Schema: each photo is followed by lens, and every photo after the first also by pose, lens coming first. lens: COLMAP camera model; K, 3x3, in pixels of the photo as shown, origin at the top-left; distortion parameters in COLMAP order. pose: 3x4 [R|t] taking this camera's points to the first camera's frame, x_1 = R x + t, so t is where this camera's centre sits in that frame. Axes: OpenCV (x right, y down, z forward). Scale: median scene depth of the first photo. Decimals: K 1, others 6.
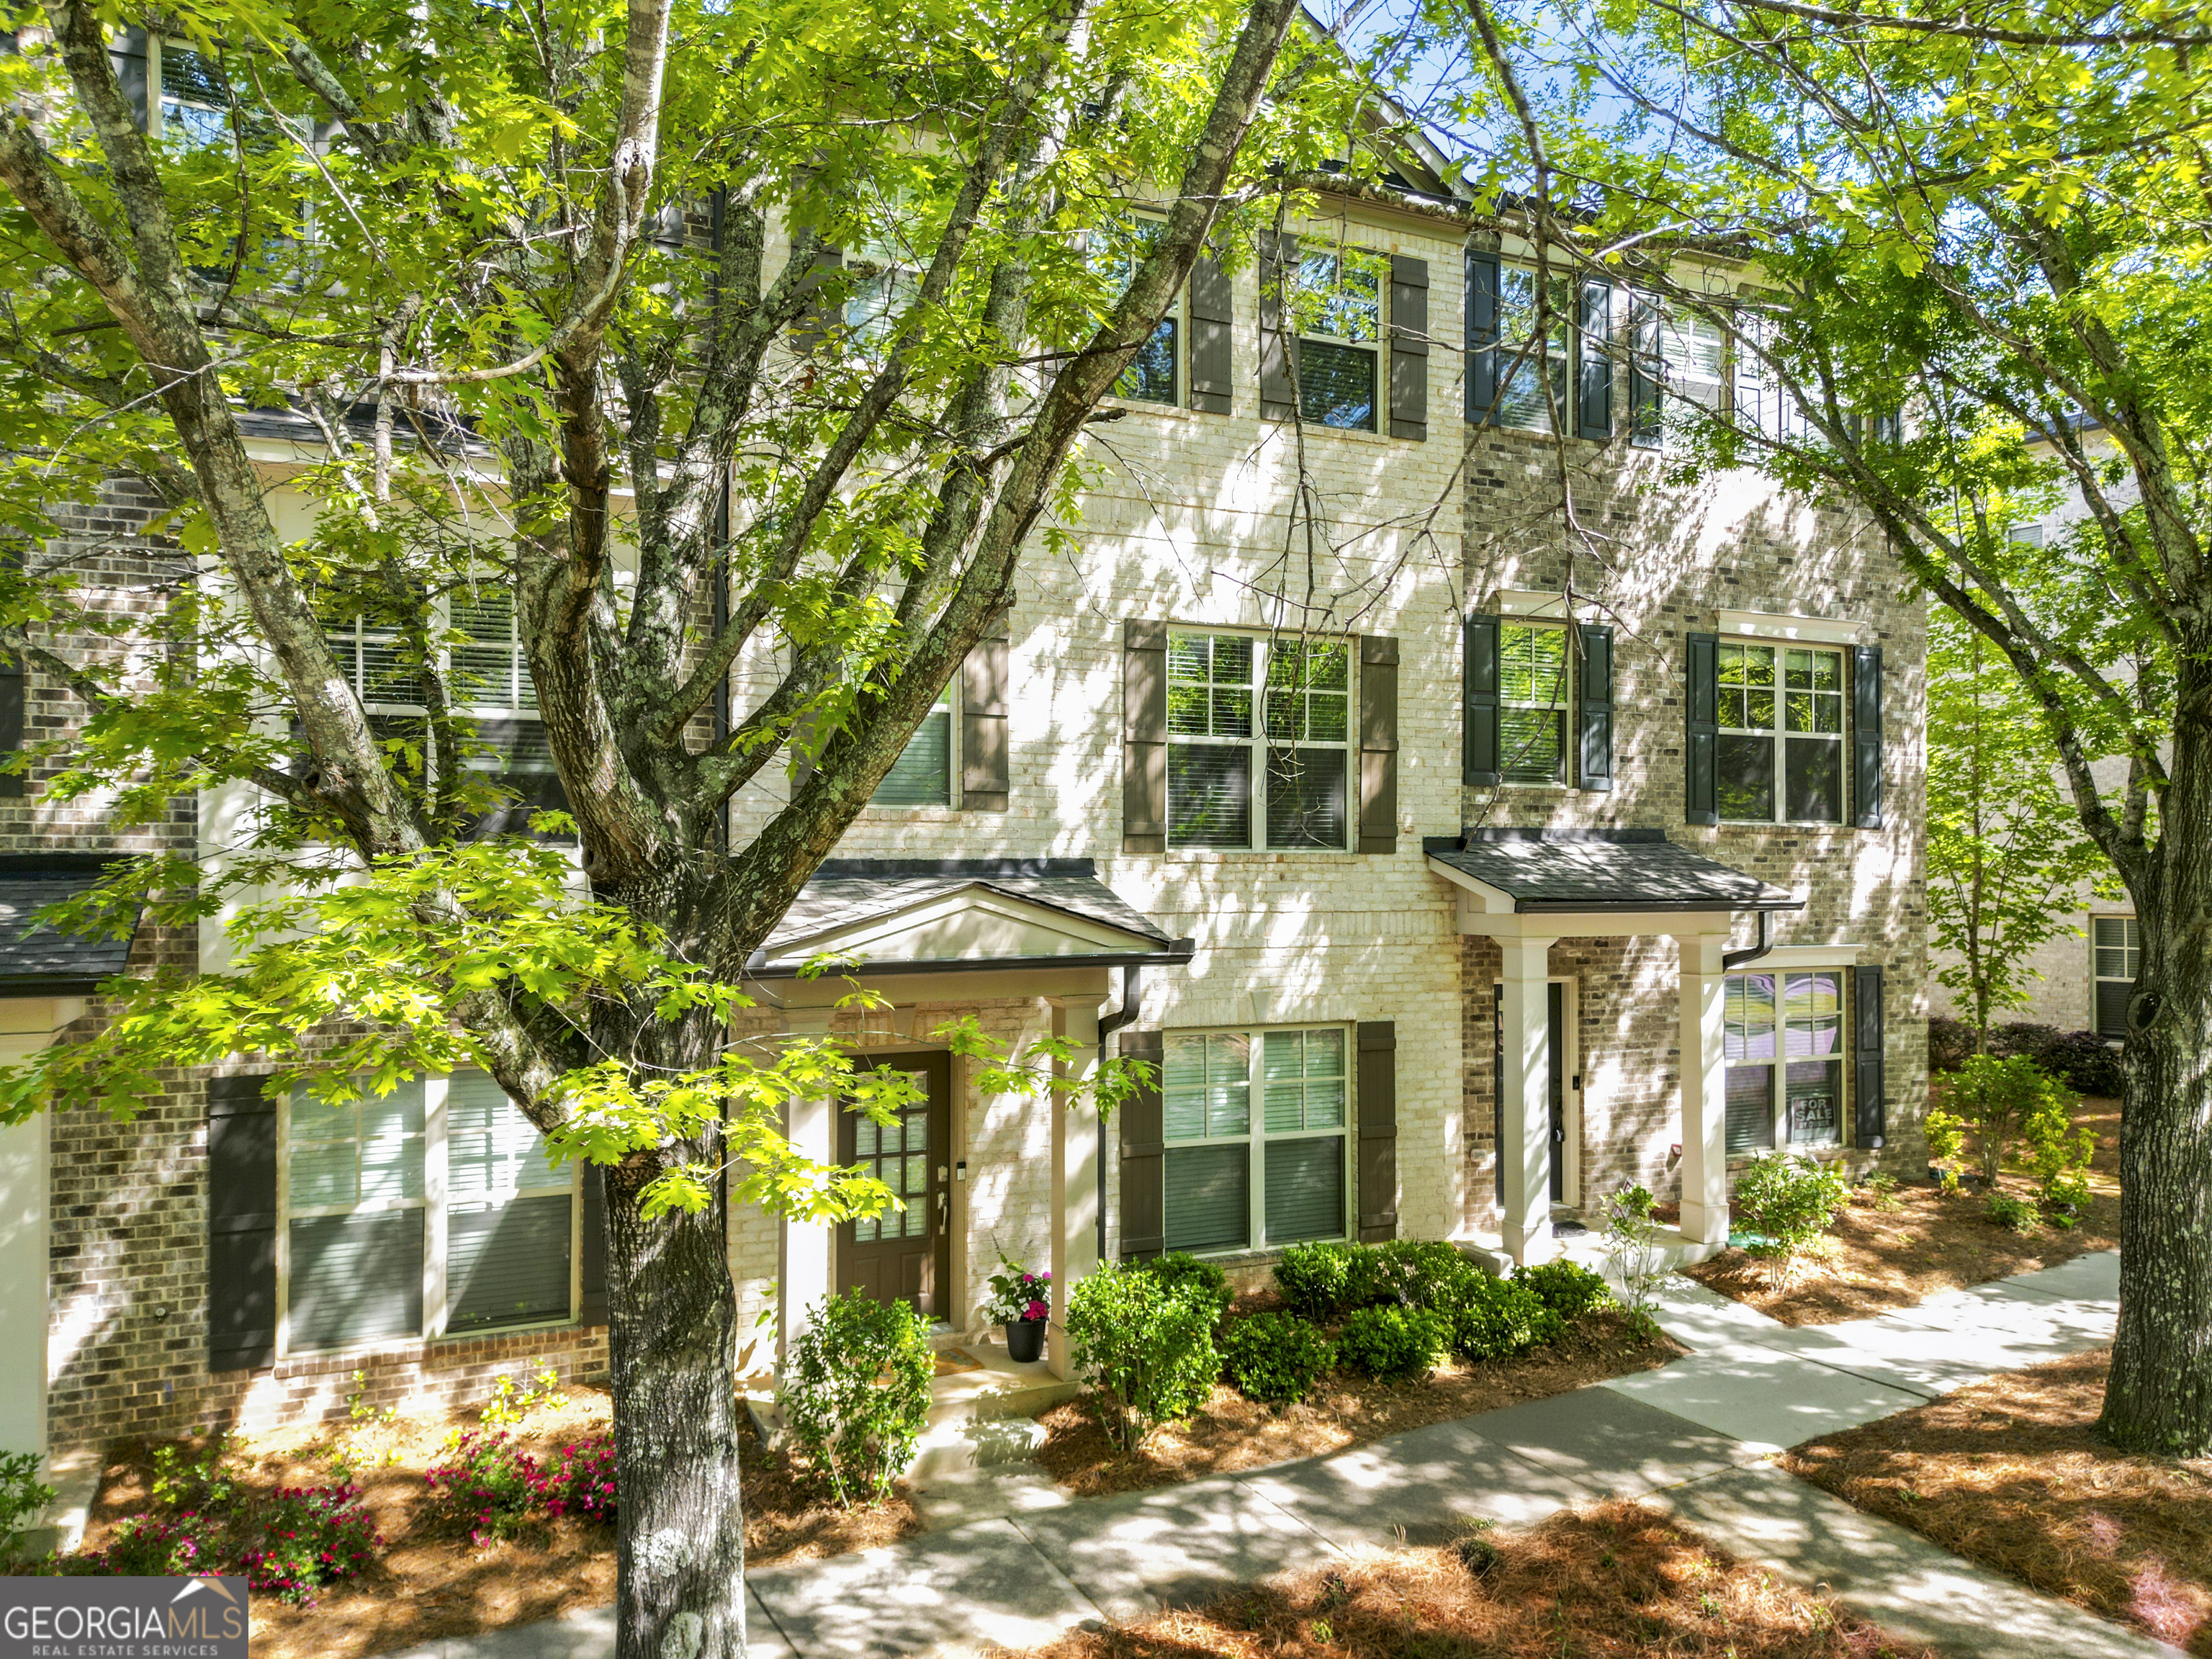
lens RADIAL K [[1695.0, 0, 1109.4], [0, 1695.0, 792.8], [0, 0, 1]] dist [0.041139, -0.004198]
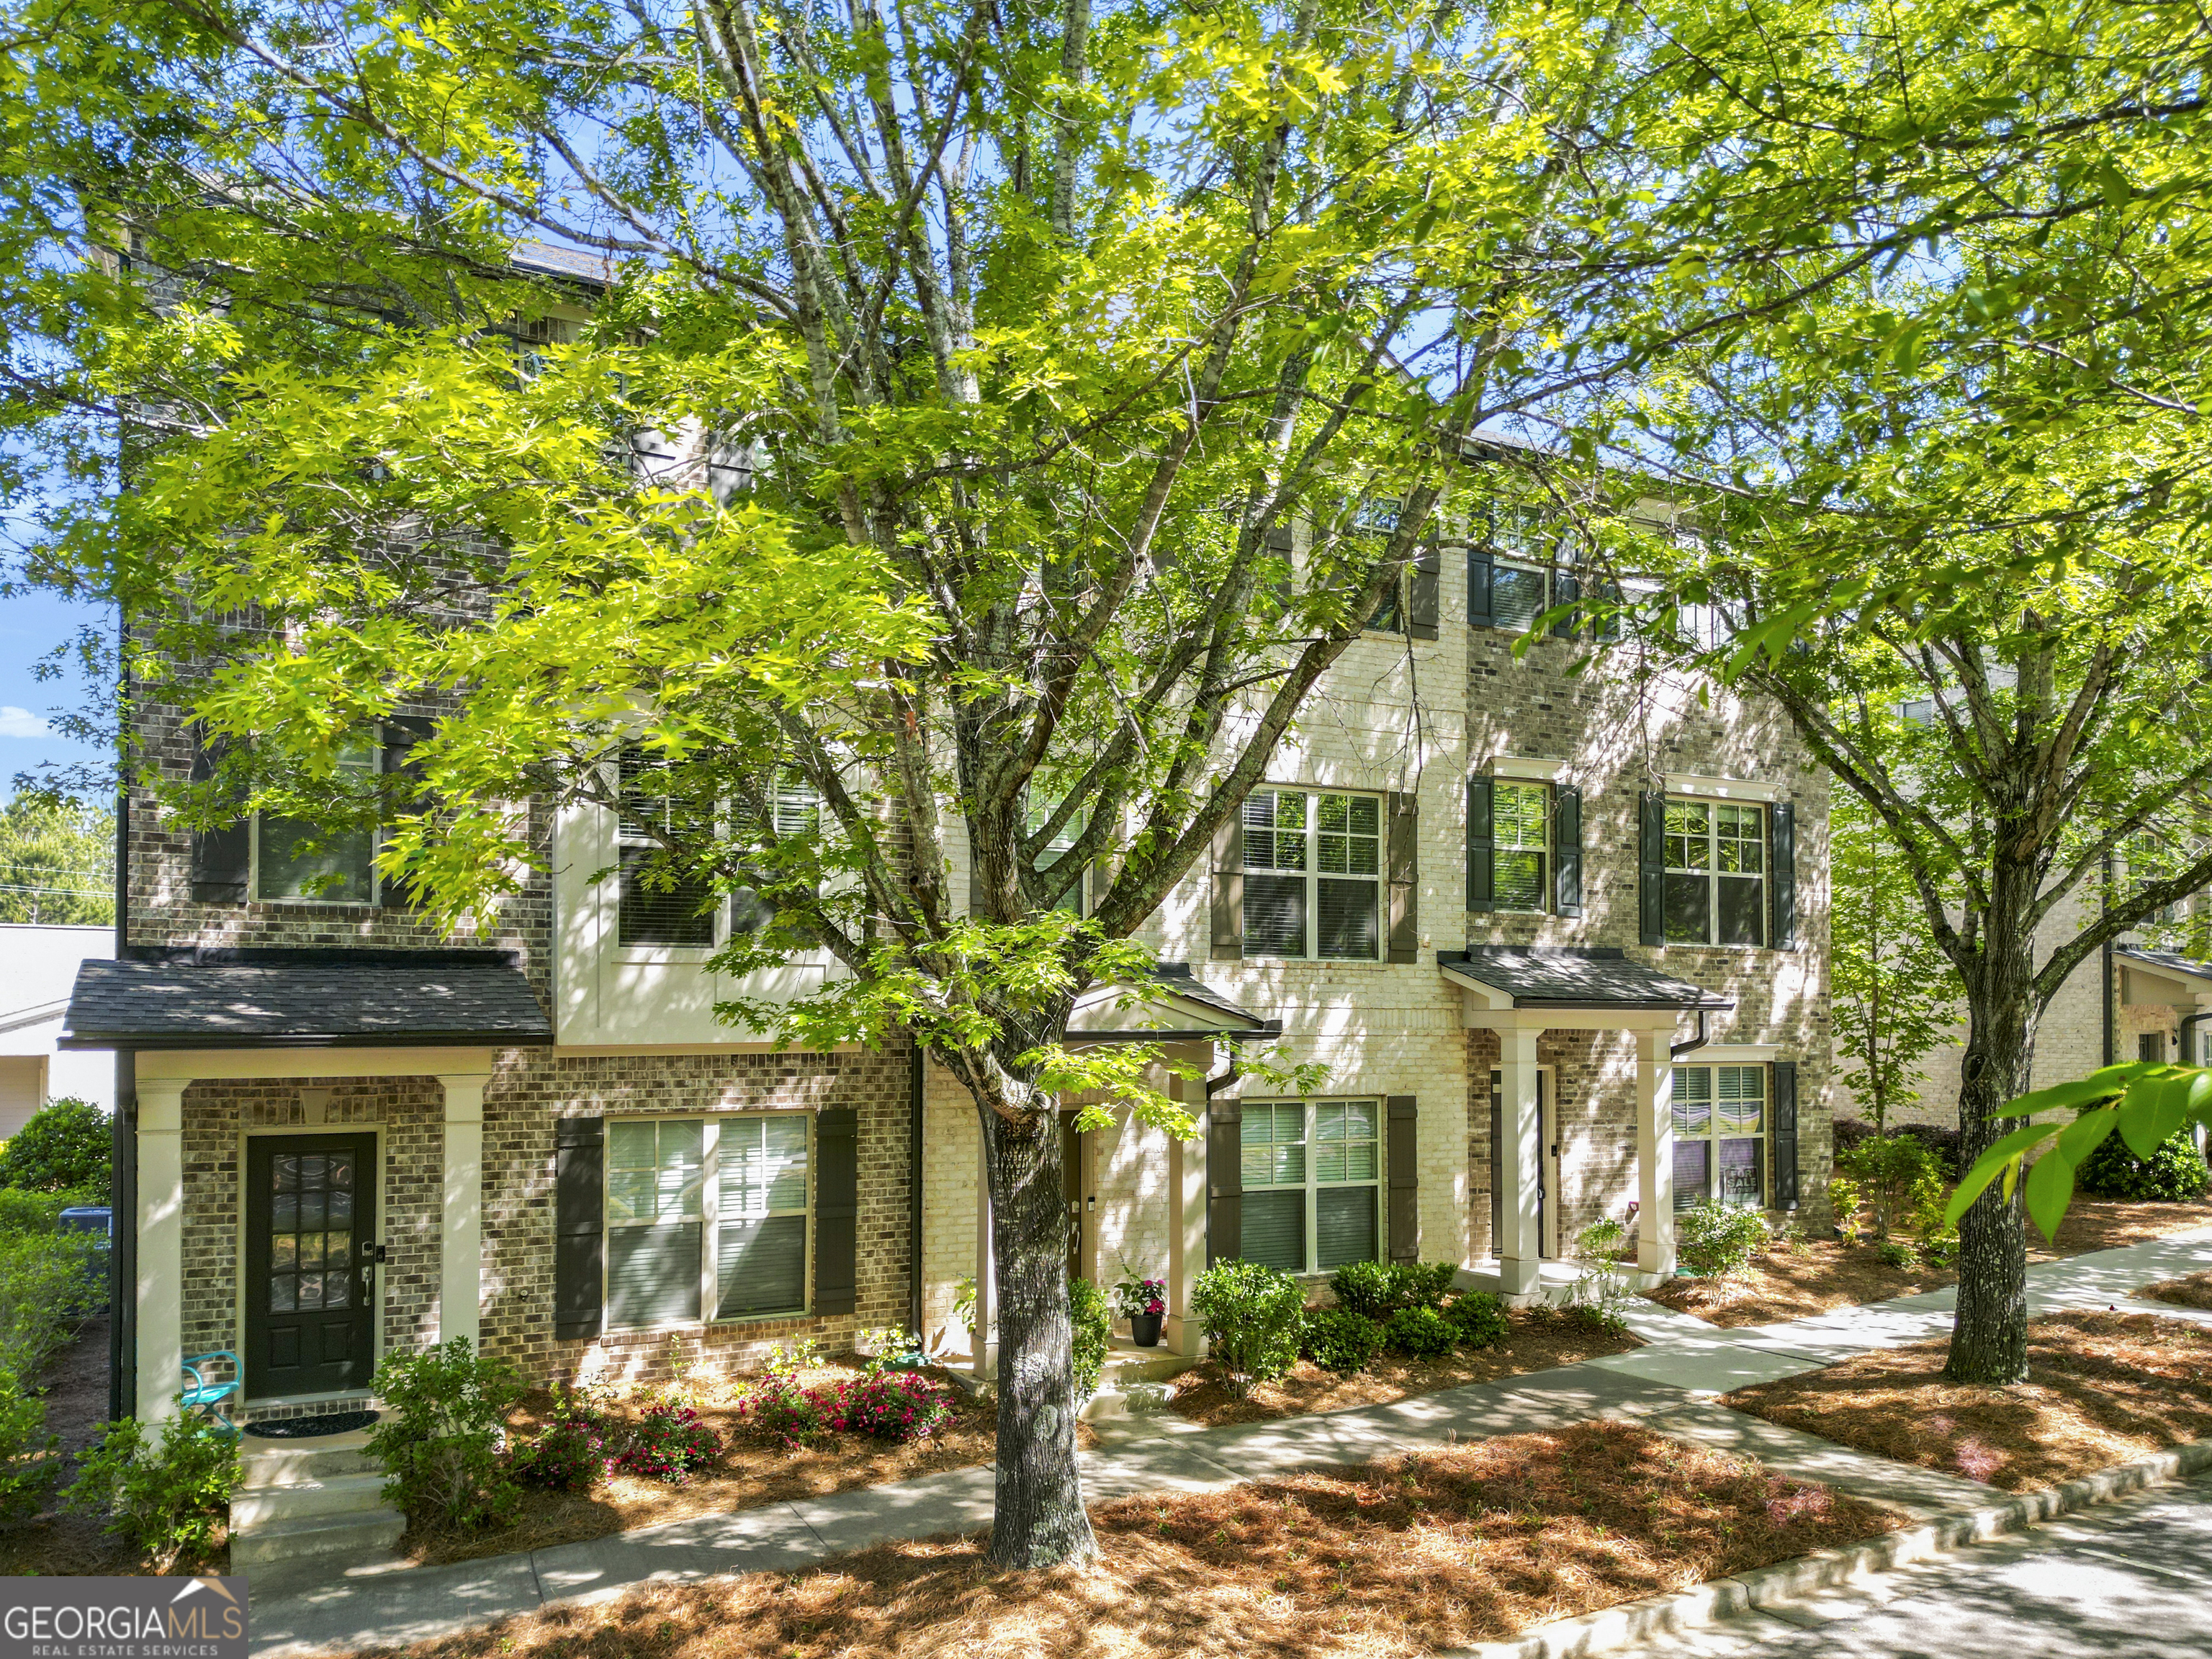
lens RADIAL K [[1749.2, 0, 1101.4], [0, 1749.2, 892.6], [0, 0, 1]] dist [0.107904, -0.141753]
pose [[0.998910, 0.006513, 0.046228, -0.135874], [-0.005187, 0.999573, -0.028749, 0.022785], [-0.046396, 0.028478, 0.998517, -0.322098]]
